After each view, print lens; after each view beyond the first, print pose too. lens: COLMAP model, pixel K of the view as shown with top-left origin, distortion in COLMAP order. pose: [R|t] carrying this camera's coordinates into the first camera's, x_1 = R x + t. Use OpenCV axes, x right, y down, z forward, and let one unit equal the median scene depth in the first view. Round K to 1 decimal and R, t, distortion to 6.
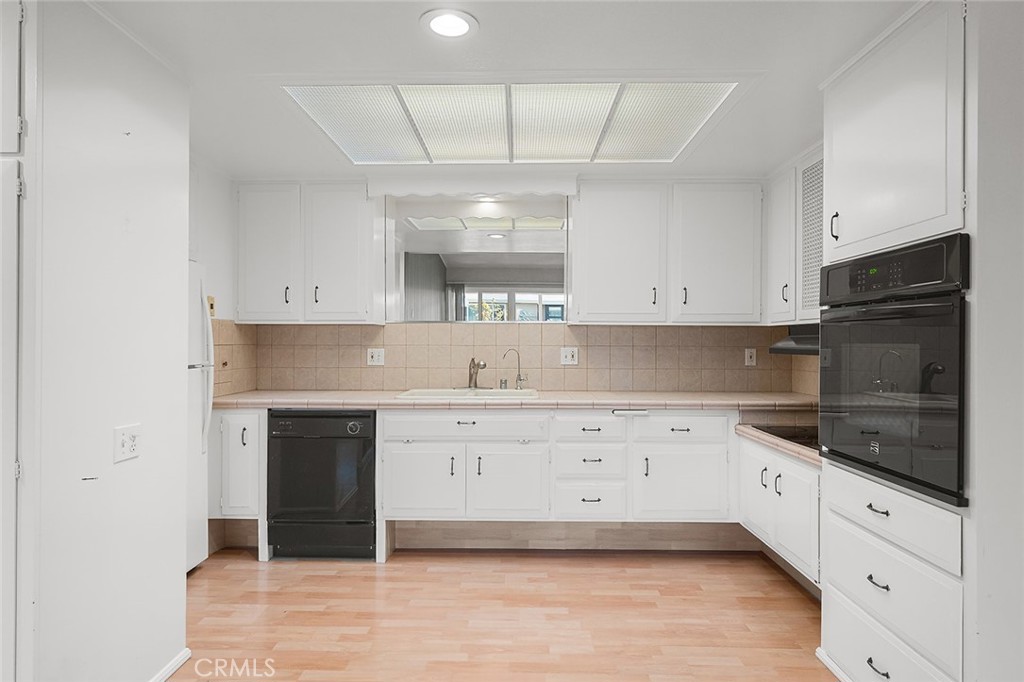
lens RADIAL K [[555.4, 0, 508.3], [0, 555.4, 340.2], [0, 0, 1]] dist [0.002859, 0.000173]
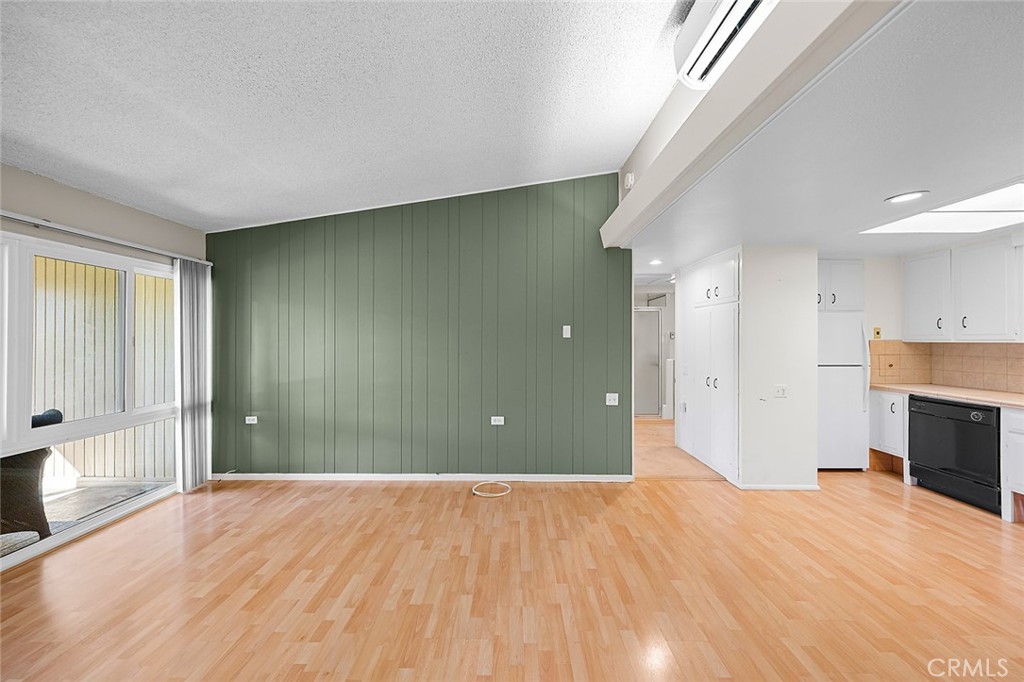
lens RADIAL K [[350.7, 0, 507.0], [0, 350.7, 338.7], [0, 0, 1]] dist [-0.000931, 0.000305]
pose [[0.003325, -0.004704, -0.999983, 0.622573], [0.004570, 0.999979, -0.004689, -0.044254], [0.999984, -0.004554, 0.003347, -0.216383]]
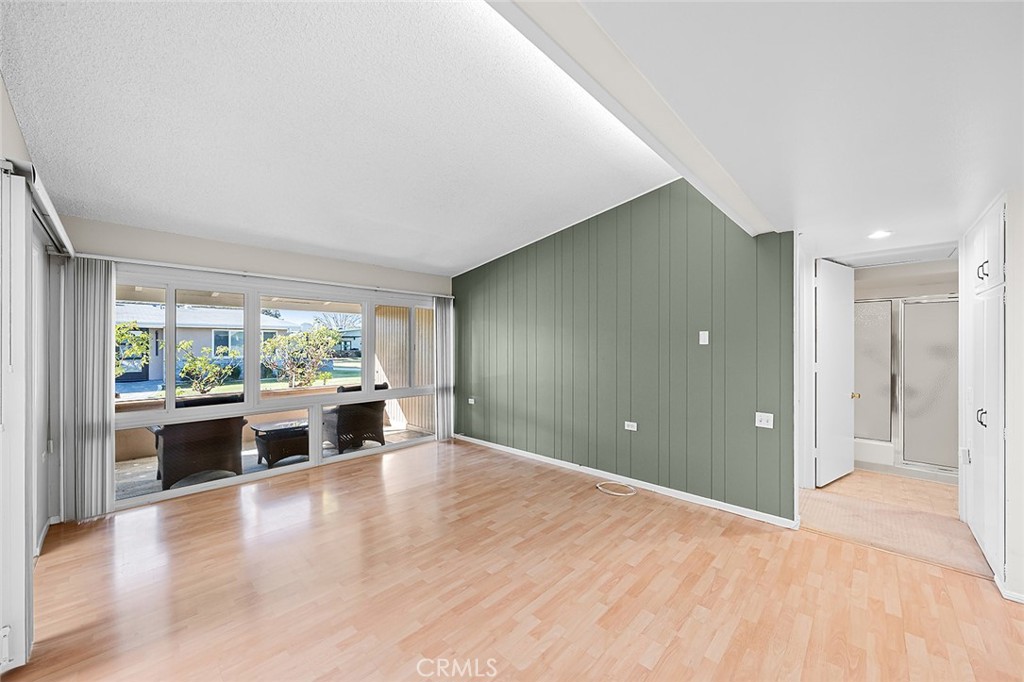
lens RADIAL K [[376.3, 0, 504.5], [0, 376.3, 346.2], [0, 0, 1]] dist [-0.001766, -0.000187]
pose [[-0.684514, -0.001599, -0.728998, 0.676757], [0.001566, 0.999992, -0.003664, -0.045023], [0.728998, -0.003650, -0.684506, 0.283052]]
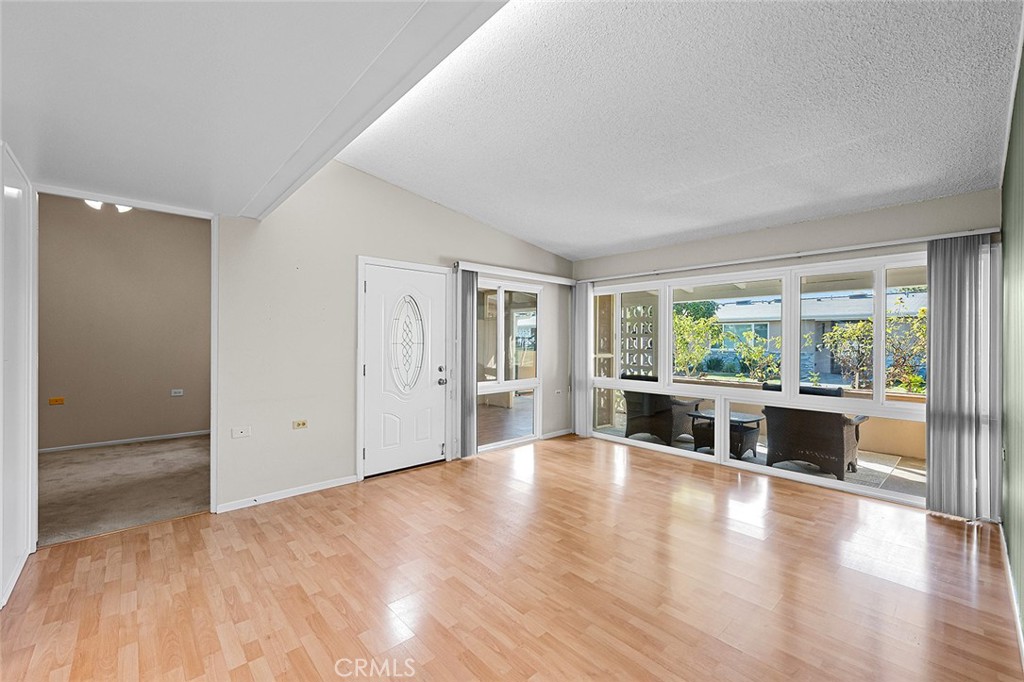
lens RADIAL K [[414.9, 0, 505.2], [0, 414.9, 339.0], [0, 0, 1]] dist [-0.001953, -0.000033]
pose [[-0.683628, -0.005789, 0.729808, -0.405280], [-0.008867, 0.999961, -0.000374, -0.026691], [-0.729777, -0.006727, -0.683652, 0.329246]]
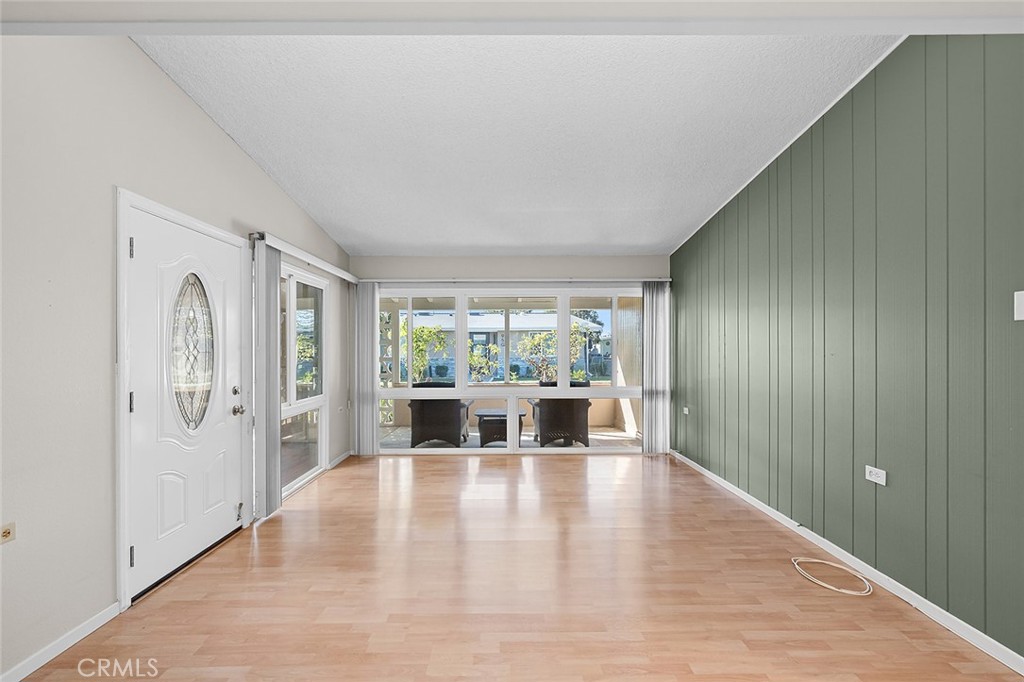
lens RADIAL K [[422.0, 0, 504.0], [0, 422.0, 348.4], [0, 0, 1]] dist [-0.002515, -0.000575]
pose [[-0.999763, -0.000820, -0.021735, 0.200772], [-0.000733, 0.999992, -0.004028, -0.014078], [0.021739, -0.004011, -0.999756, 0.482919]]
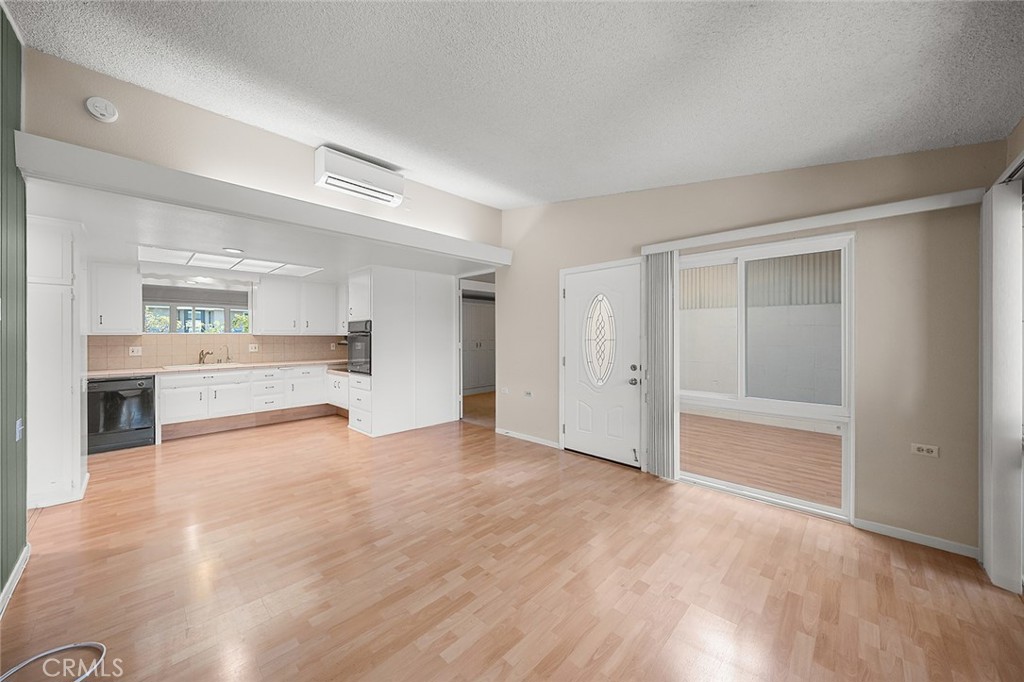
lens RADIAL K [[364.7, 0, 504.9], [0, 364.7, 336.4], [0, 0, 1]] dist [-0.001548, -0.000102]
pose [[0.683512, -0.006239, 0.729913, -0.342395], [0.003275, 0.999980, 0.005480, -0.029653], [-0.729932, -0.001355, 0.683518, -0.980124]]
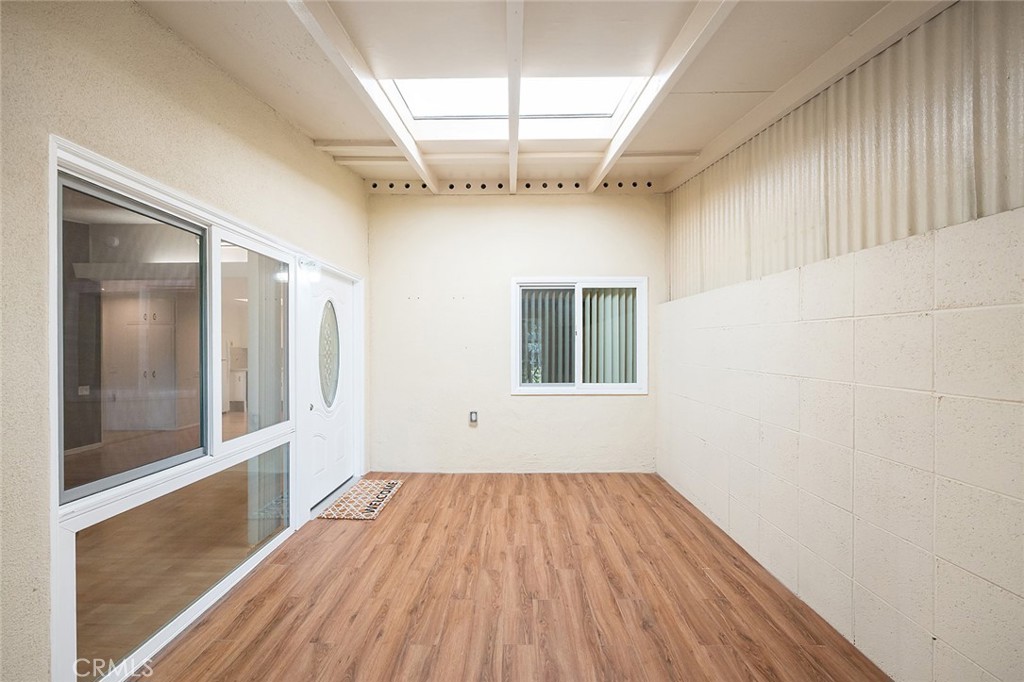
lens RADIAL K [[350.7, 0, 507.0], [0, 350.7, 338.7], [0, 0, 1]] dist [-0.000931, 0.000305]
pose [[0.999900, -0.011820, 0.007704, 1.320546], [0.011982, 0.999702, -0.021254, -0.028155], [-0.007450, 0.021344, 0.999744, -1.395657]]
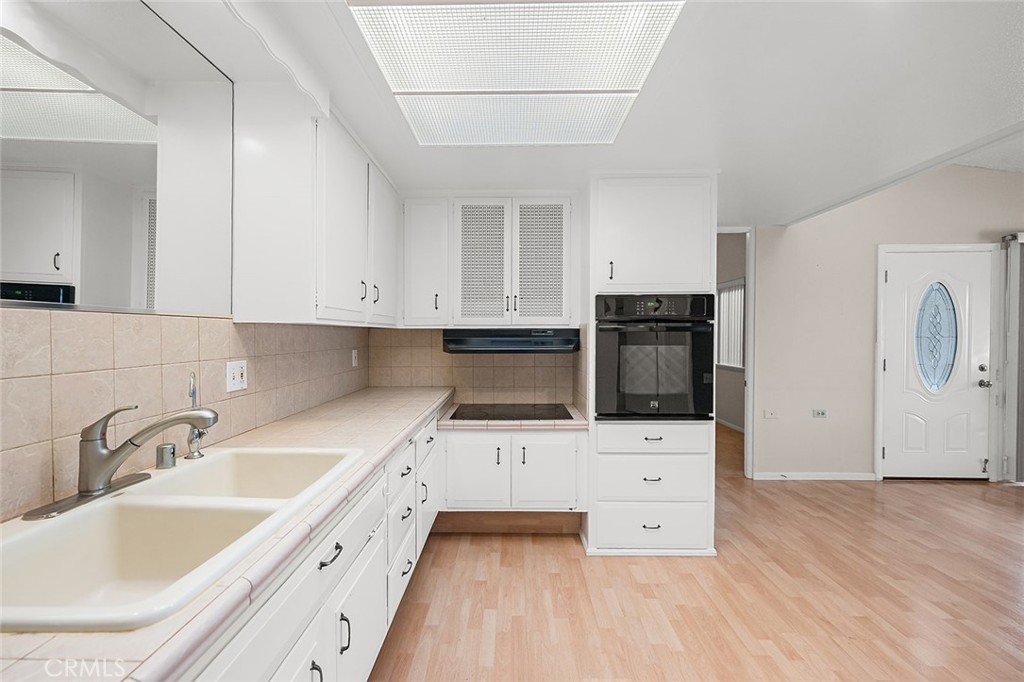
lens RADIAL K [[414.9, 0, 505.2], [0, 414.9, 339.0], [0, 0, 1]] dist [-0.001953, -0.000033]
pose [[0.002070, -0.016254, 0.999866, -0.385390], [-0.001811, 0.999866, 0.016258, -0.020679], [-0.999996, -0.001844, 0.002041, 0.861506]]
